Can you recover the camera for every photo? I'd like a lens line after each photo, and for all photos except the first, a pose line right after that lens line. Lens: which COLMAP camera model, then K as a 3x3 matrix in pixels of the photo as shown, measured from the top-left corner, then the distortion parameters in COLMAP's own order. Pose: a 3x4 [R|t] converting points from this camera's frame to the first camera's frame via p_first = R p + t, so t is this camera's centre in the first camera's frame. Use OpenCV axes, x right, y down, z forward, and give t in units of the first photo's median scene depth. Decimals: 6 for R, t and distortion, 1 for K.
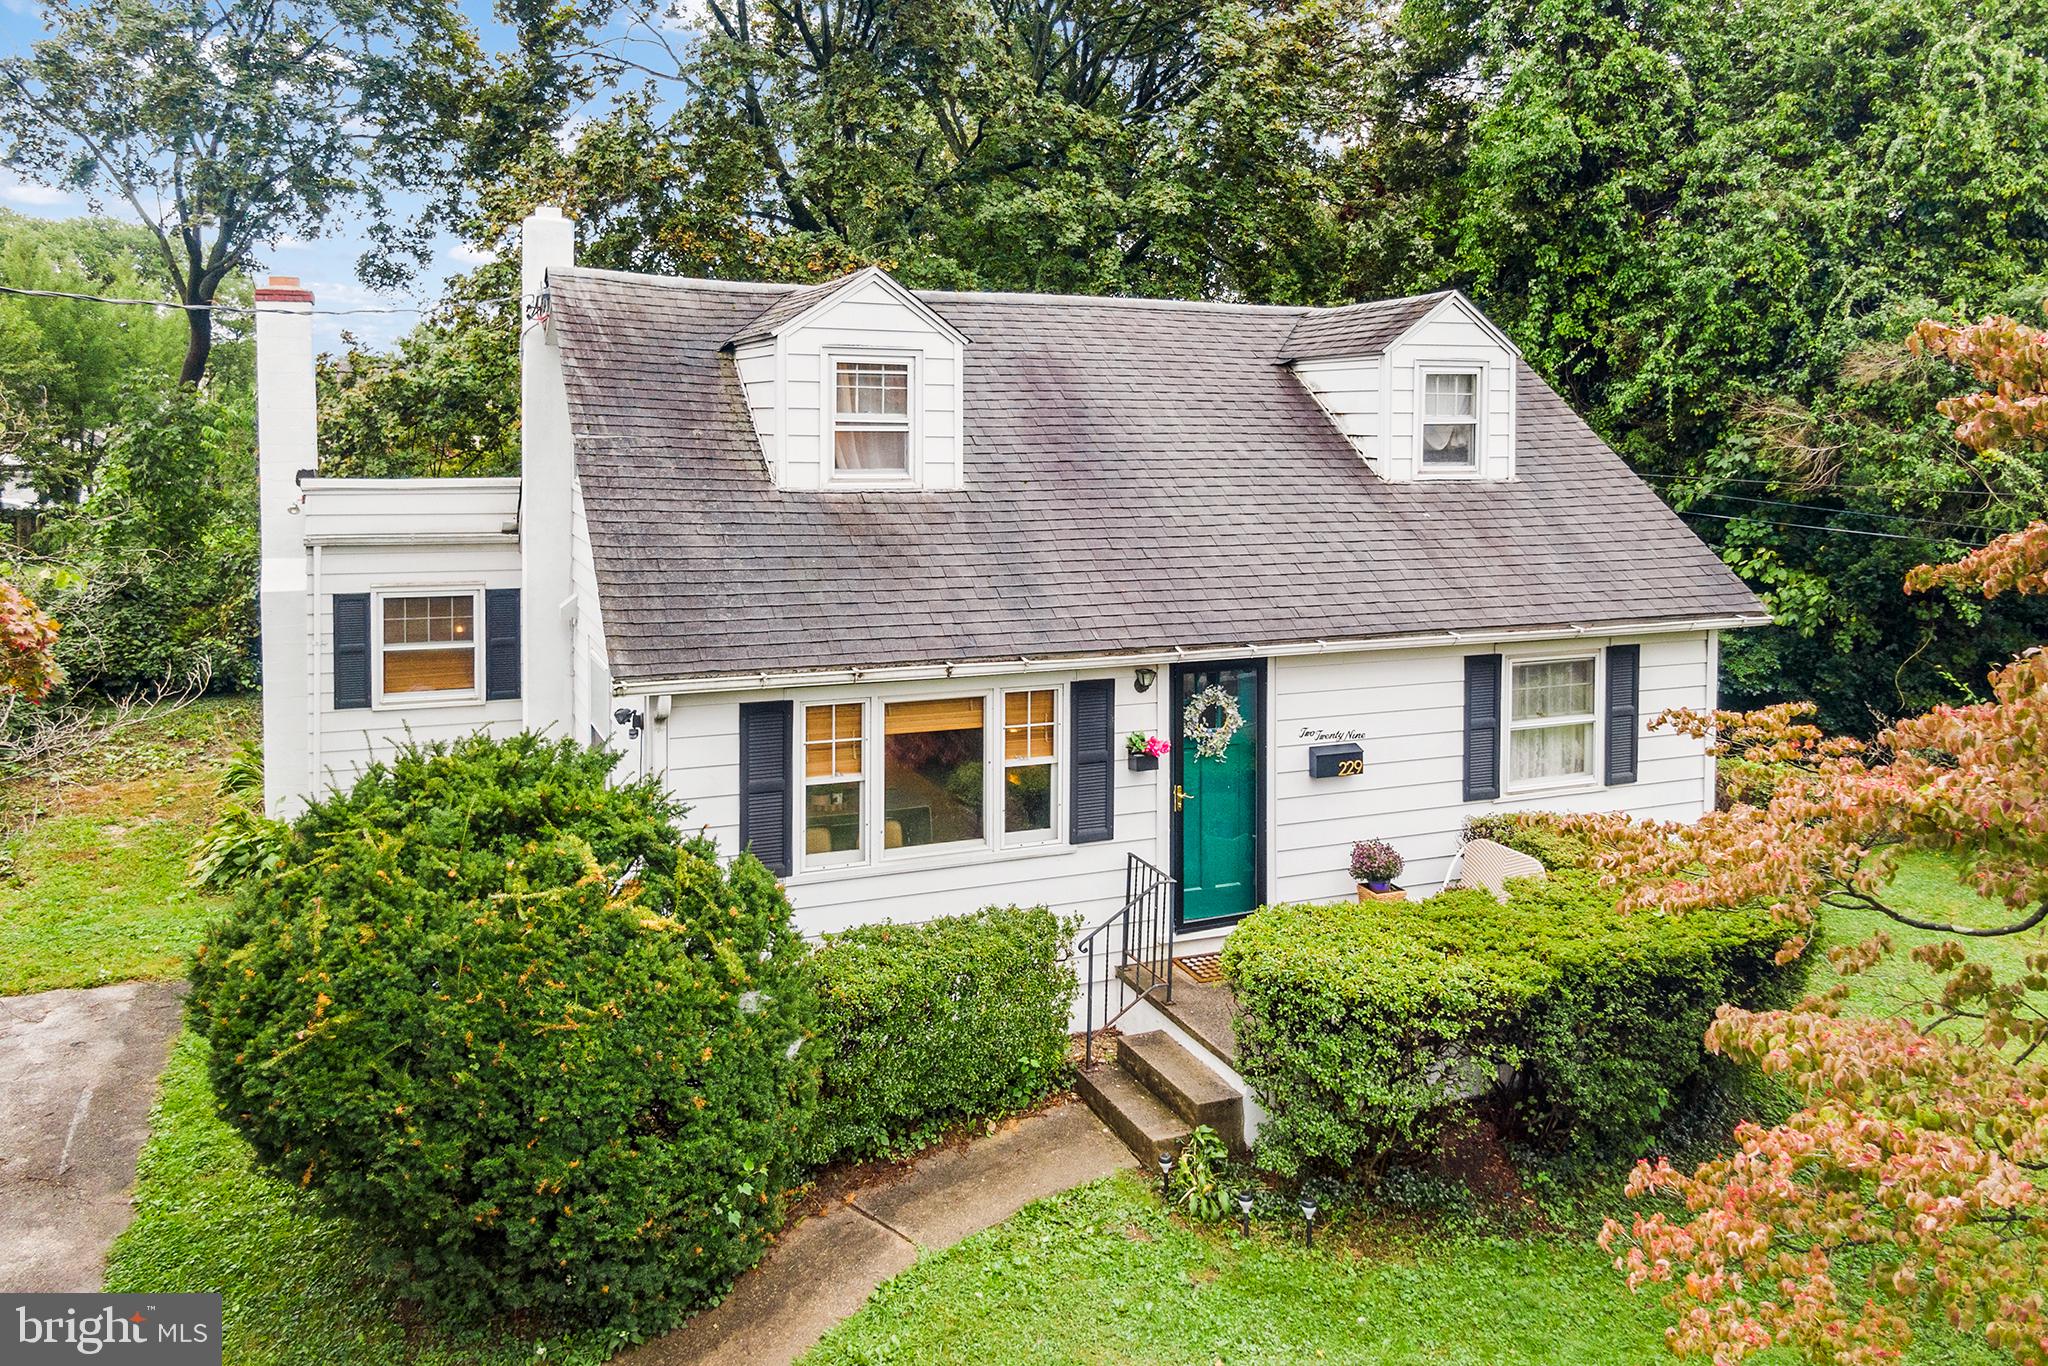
lens RADIAL K [[1531.1, 0, 1016.6], [0, 1531.1, 481.6], [0, 0, 1]] dist [0.049121, -0.092295]
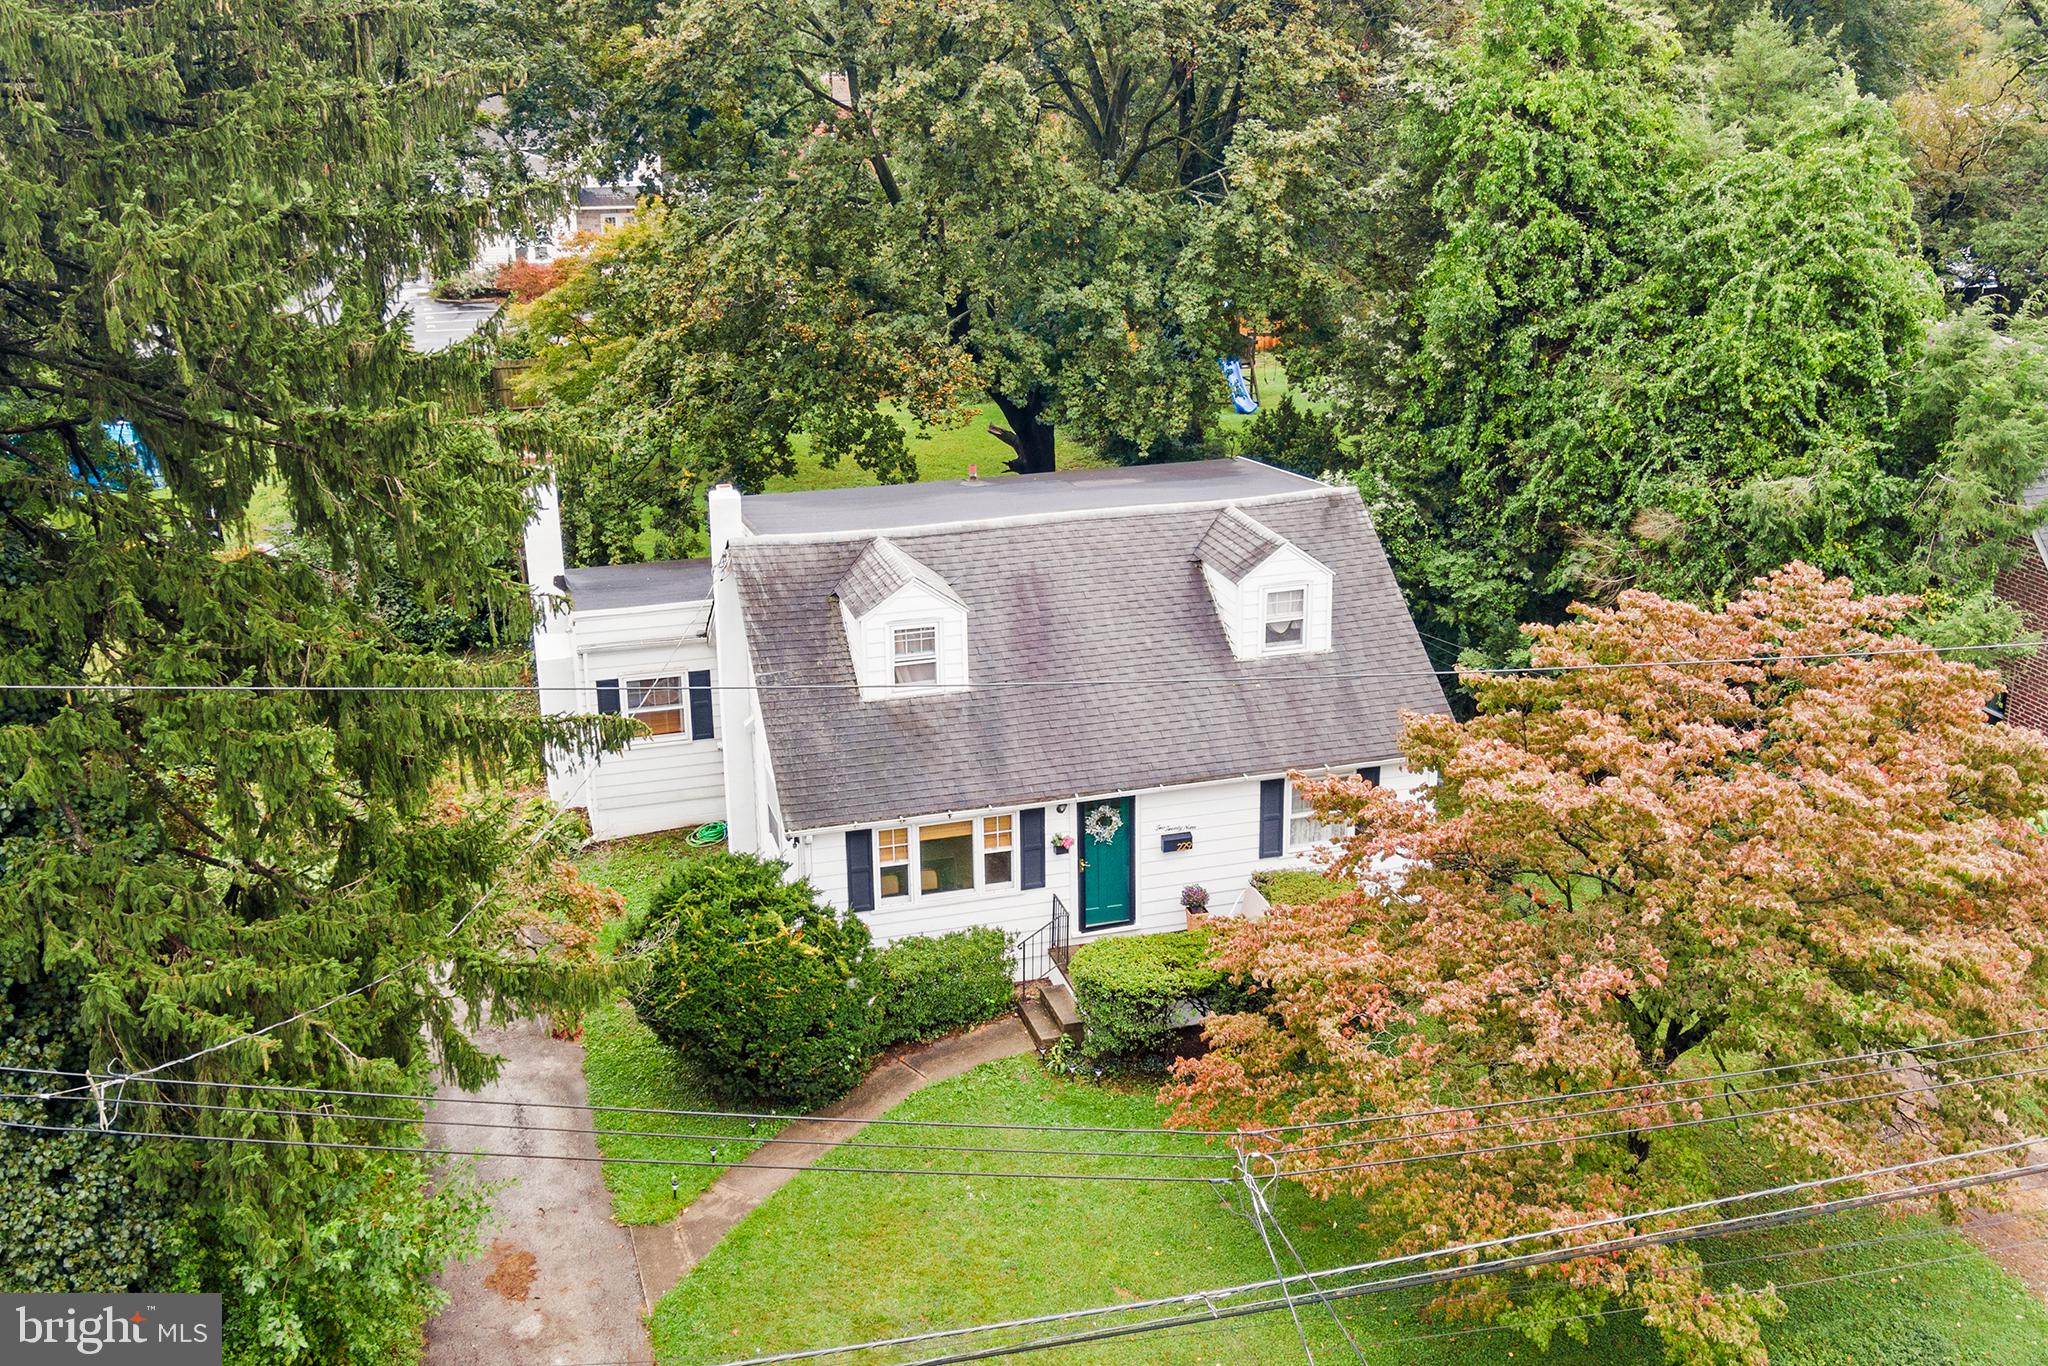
lens RADIAL K [[2166.4, 0, 1024.0], [0, 2166.4, 683.0], [0, 0, 1]] dist [0.005069, 0.002480]
pose [[0.993029, 0.020557, -0.116061, 0.347479], [0.013940, 0.957279, 0.288829, -0.790657], [0.117040, -0.288433, 0.950320, -1.486622]]
